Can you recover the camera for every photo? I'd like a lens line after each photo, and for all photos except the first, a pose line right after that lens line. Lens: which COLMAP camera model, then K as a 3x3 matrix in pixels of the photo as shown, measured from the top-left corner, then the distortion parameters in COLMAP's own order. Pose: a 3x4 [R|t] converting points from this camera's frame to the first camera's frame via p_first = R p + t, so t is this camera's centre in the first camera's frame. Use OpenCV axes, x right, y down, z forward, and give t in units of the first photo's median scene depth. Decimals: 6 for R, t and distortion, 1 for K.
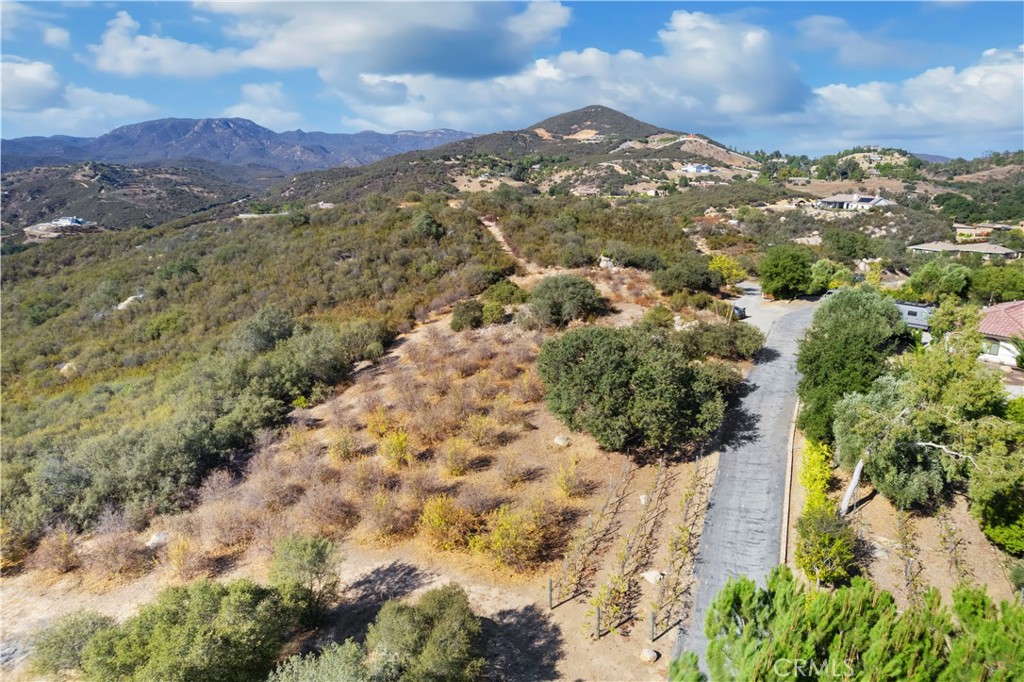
lens RADIAL K [[657.3, 0, 514.2], [0, 657.3, 340.6], [0, 0, 1]] dist [-0.073911, 0.069942]
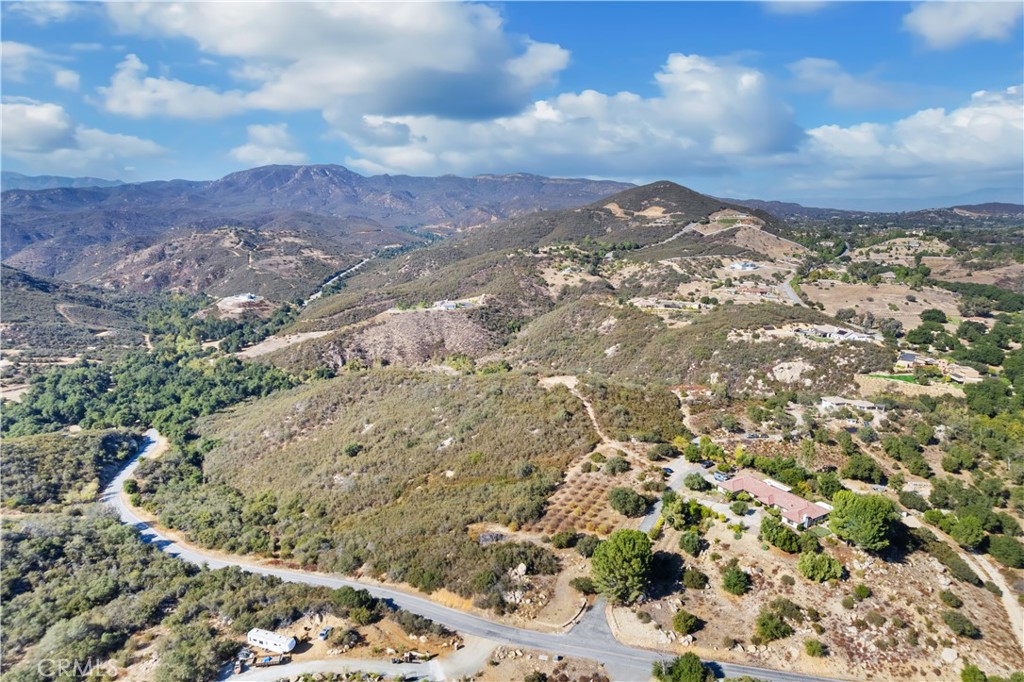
lens RADIAL K [[657.3, 0, 514.2], [0, 657.3, 340.6], [0, 0, 1]] dist [-0.073911, 0.069942]
pose [[0.994063, 0.030771, -0.104365, -0.010523], [-0.036003, 0.998168, -0.048619, -0.049405], [0.102678, 0.052088, 0.993350, -0.228763]]
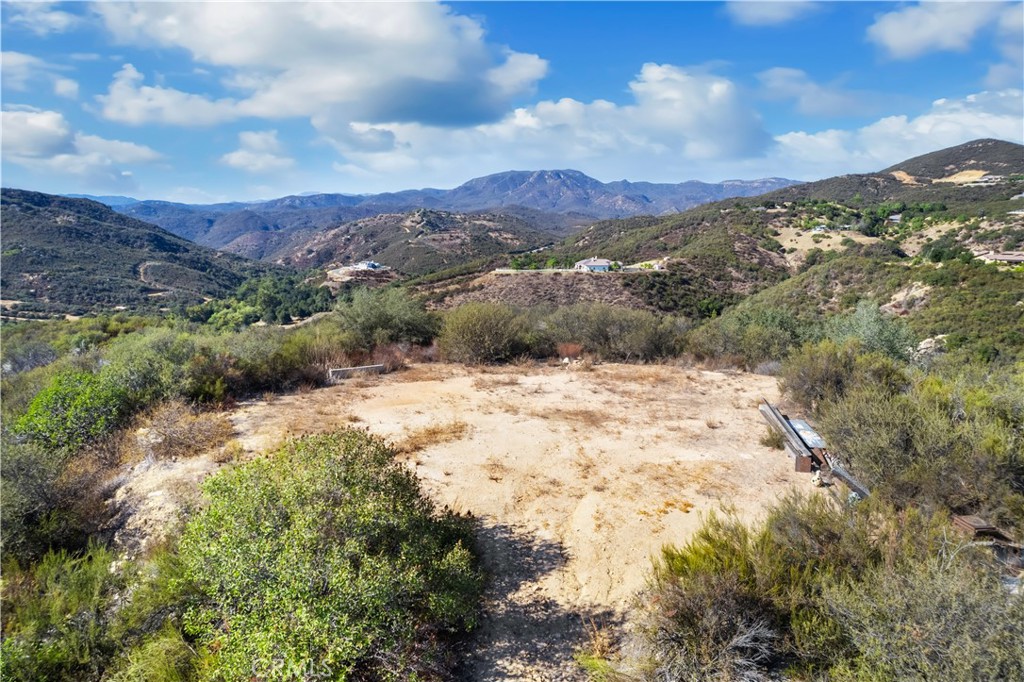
lens RADIAL K [[657.3, 0, 514.2], [0, 657.3, 340.6], [0, 0, 1]] dist [-0.073911, 0.069942]
pose [[0.889389, 0.086779, -0.448839, -0.012156], [-0.119298, 0.991855, -0.044627, -0.046578], [0.441310, 0.093237, 0.892498, 0.183476]]
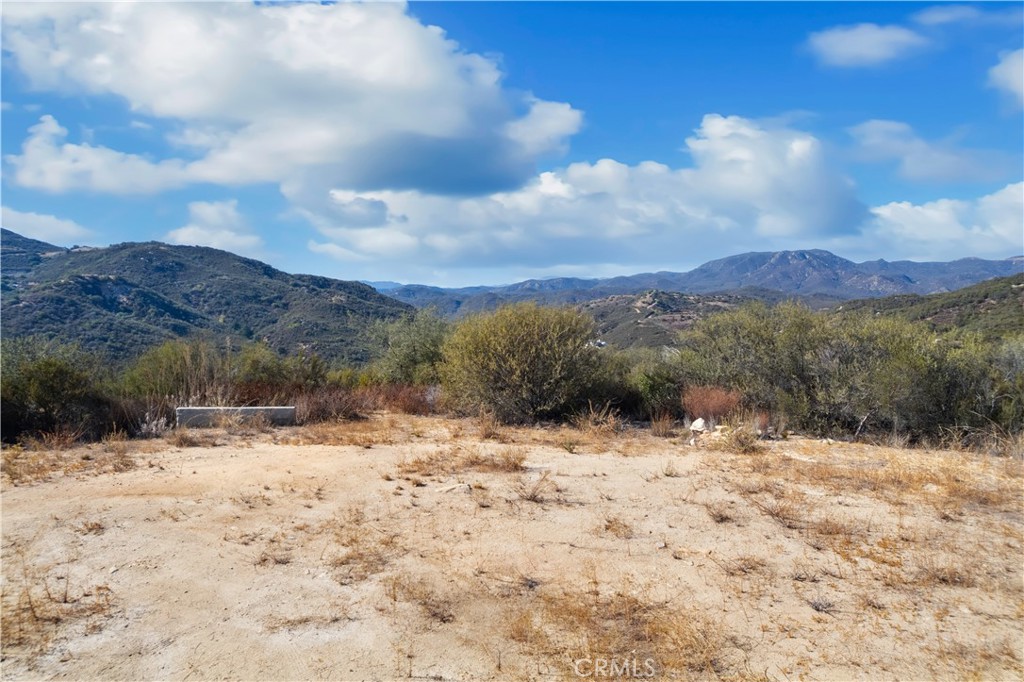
lens RADIAL K [[657.3, 0, 514.2], [0, 657.3, 340.6], [0, 0, 1]] dist [-0.073911, 0.069942]
pose [[0.677567, 0.044159, -0.734134, -0.018850], [-0.186901, 0.975764, -0.113807, -0.046897], [0.711316, 0.214322, 0.669399, 0.208042]]
